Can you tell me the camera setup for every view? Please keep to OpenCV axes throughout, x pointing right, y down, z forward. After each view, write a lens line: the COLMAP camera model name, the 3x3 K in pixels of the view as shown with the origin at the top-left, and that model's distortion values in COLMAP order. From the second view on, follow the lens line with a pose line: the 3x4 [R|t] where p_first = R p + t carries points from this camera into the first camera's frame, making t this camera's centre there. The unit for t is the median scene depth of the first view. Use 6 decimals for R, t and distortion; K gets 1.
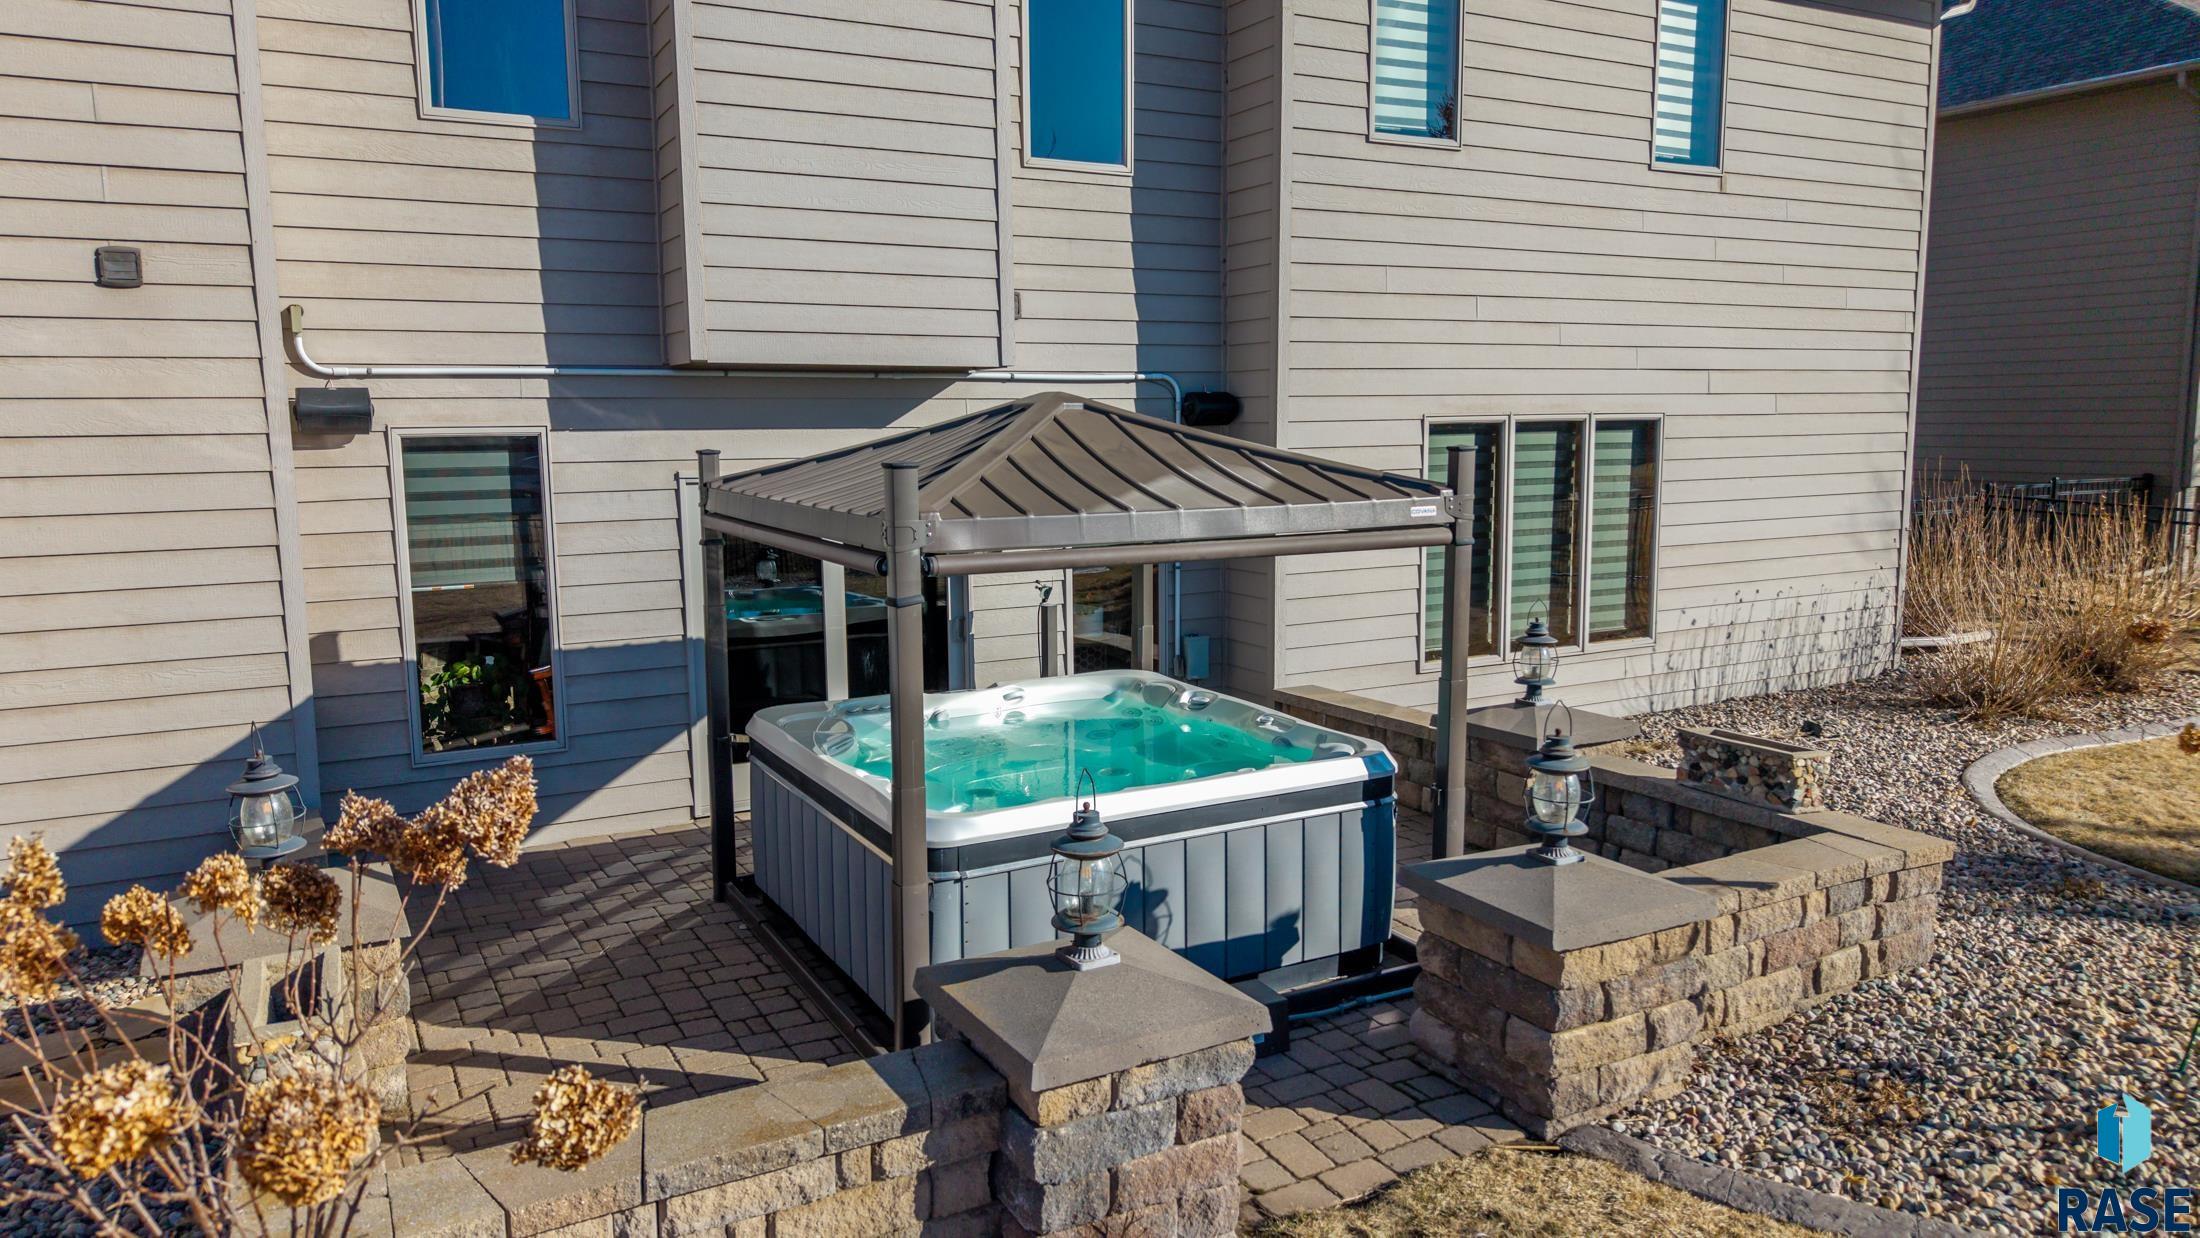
lens RADIAL K [[1500.1, 0, 1110.8], [0, 1500.1, 613.5], [0, 0, 1]] dist [0.022506, 0.000830]
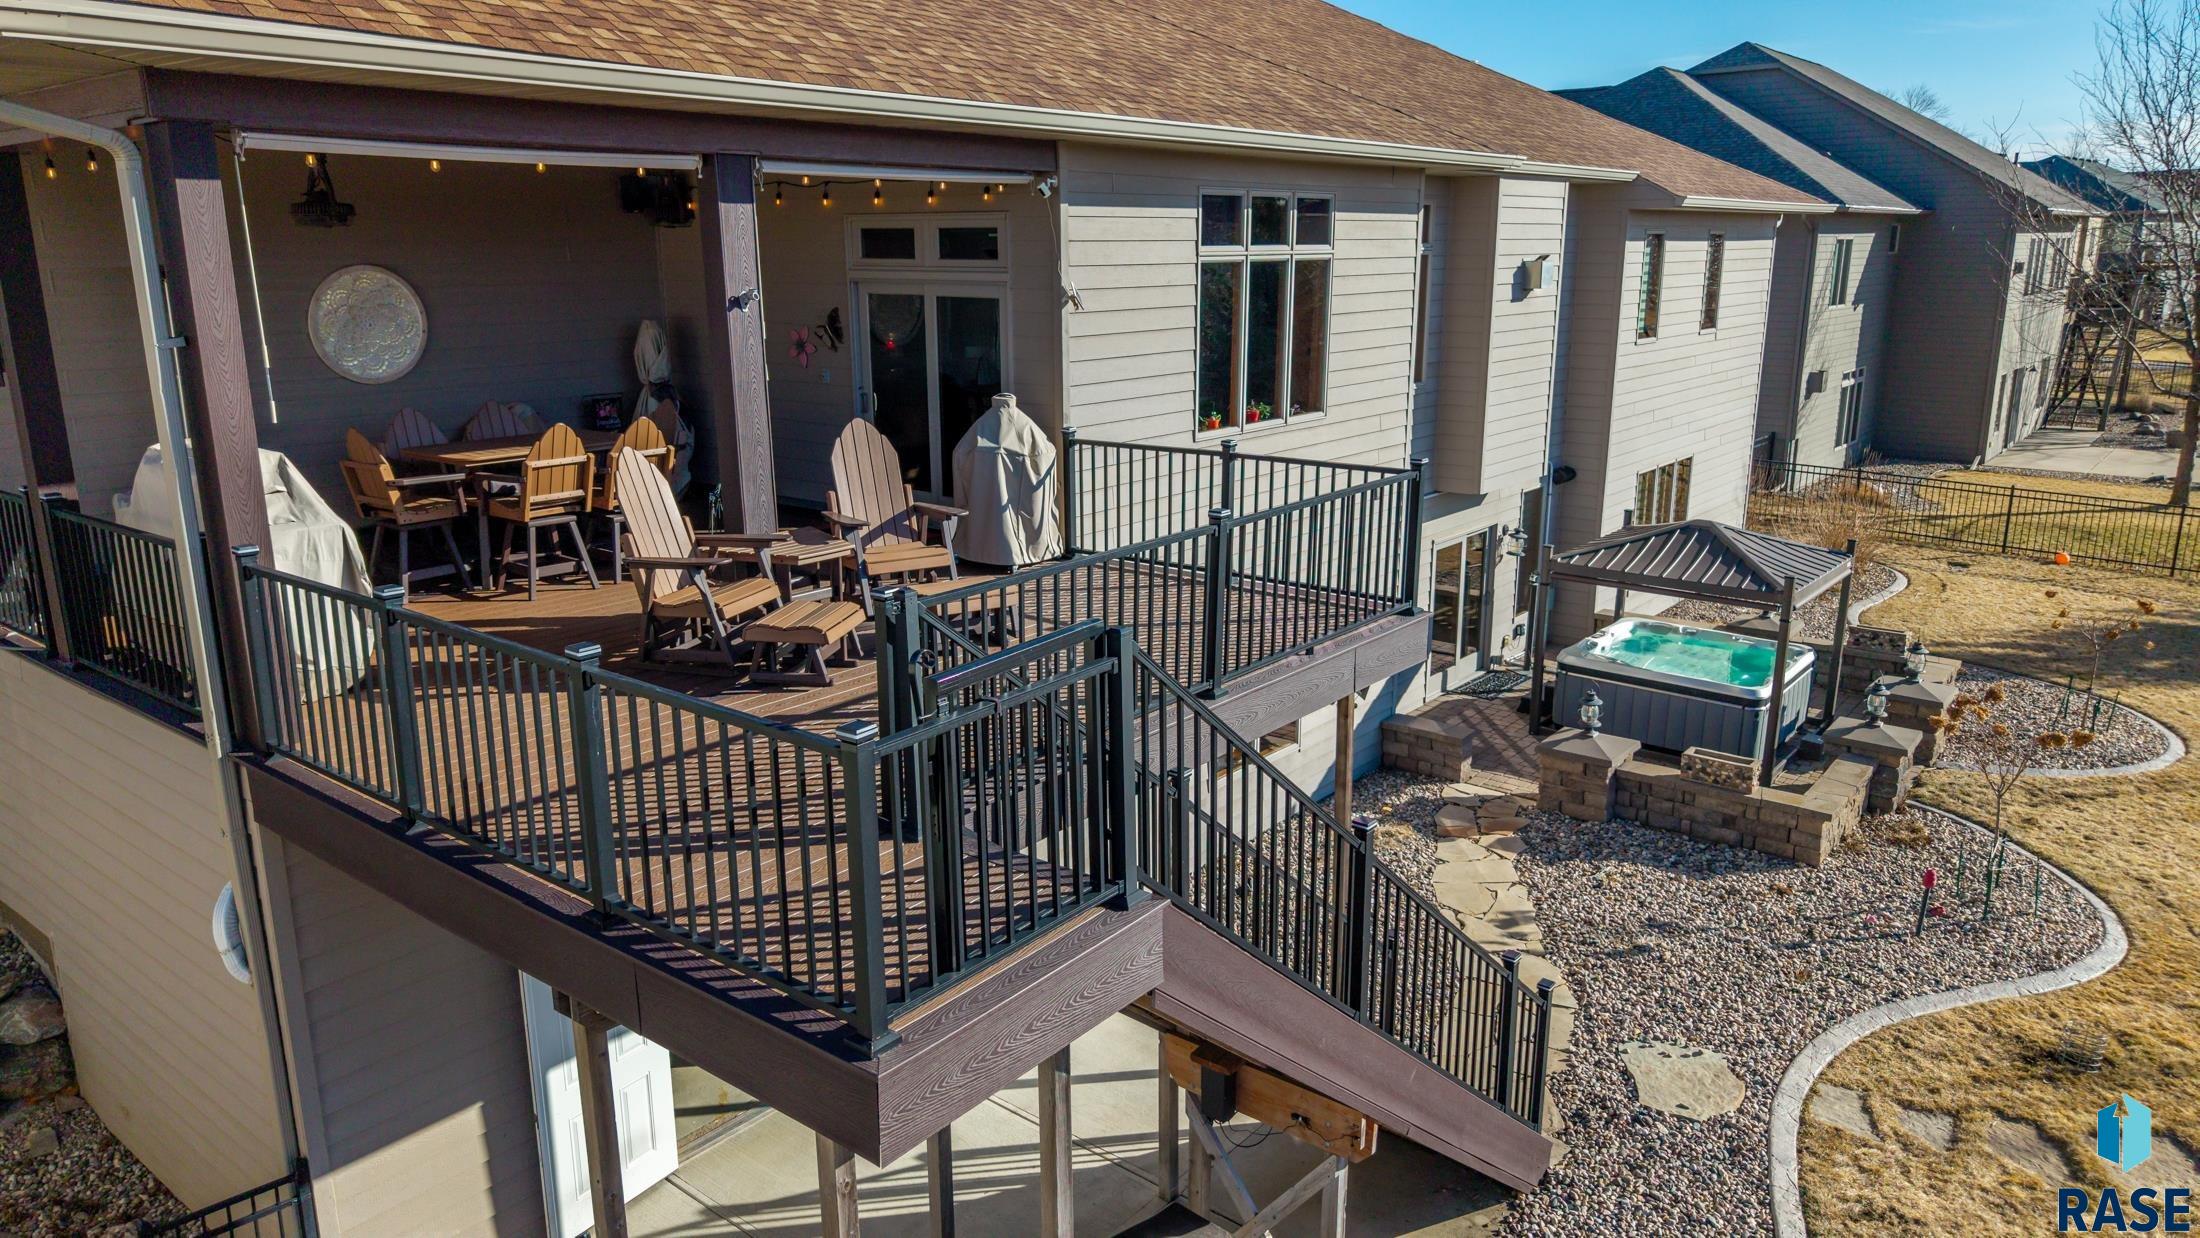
lens RADIAL K [[1474.4, 0, 1100.0], [0, 1474.4, 619.0], [0, 0, 1]] dist [0.061799, -0.061464]
pose [[0.931392, -0.085716, 0.353781, -1.562198], [0.046881, 0.992033, 0.116934, -0.266719], [-0.360986, -0.092326, 0.927990, -0.802129]]
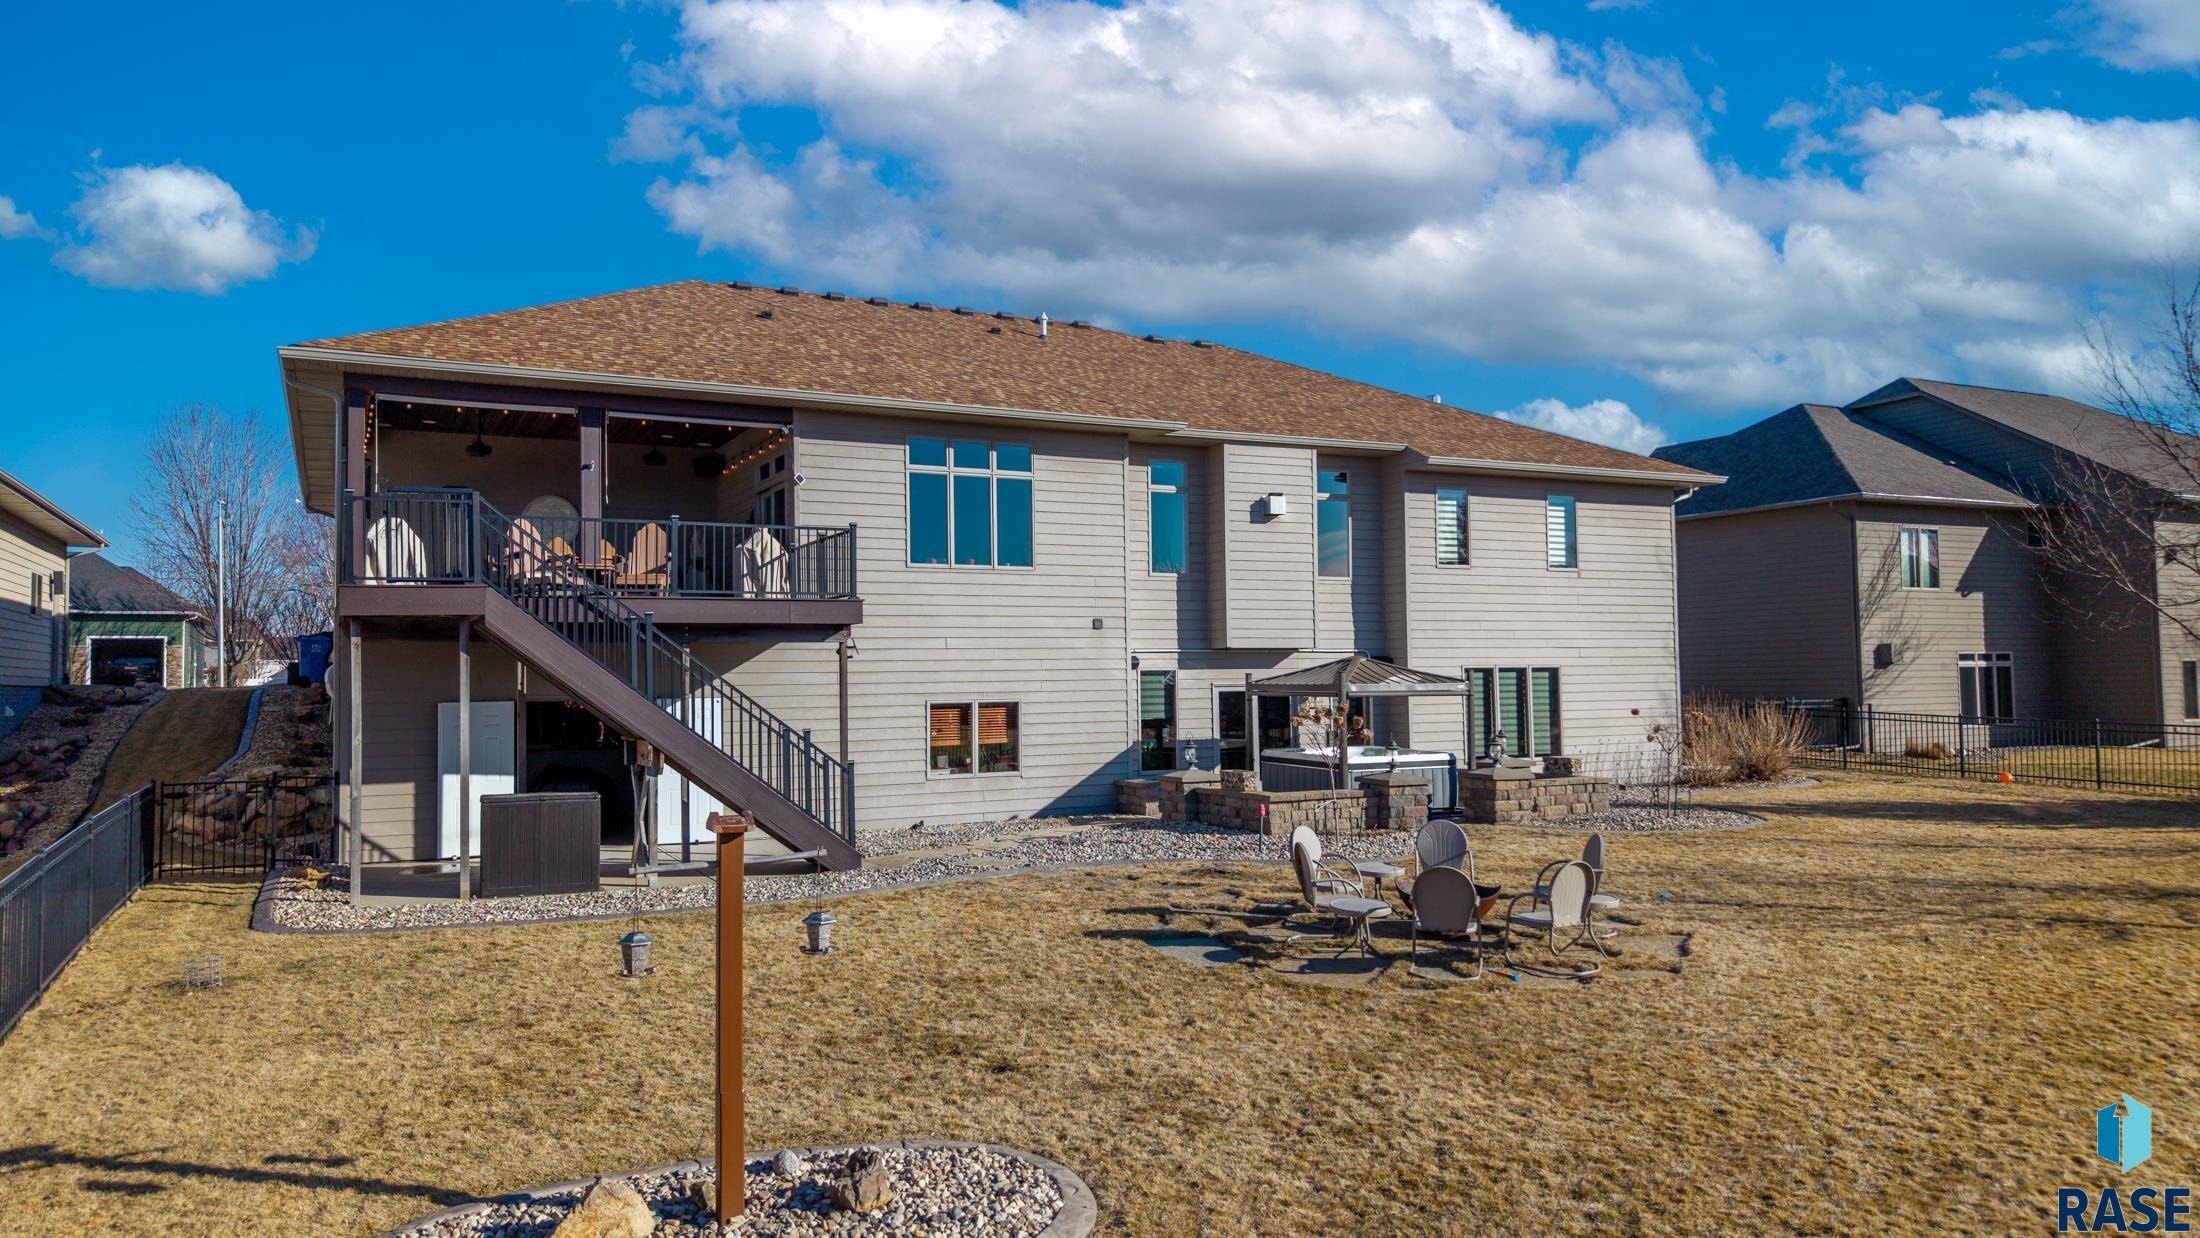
lens RADIAL K [[1474.4, 0, 1100.0], [0, 1474.4, 619.0], [0, 0, 1]] dist [0.061799, -0.061464]
pose [[0.999058, -0.006904, -0.042852, -0.415645], [-0.000783, 0.984240, -0.176834, 0.328408], [0.043397, 0.176701, 0.983307, -2.112833]]
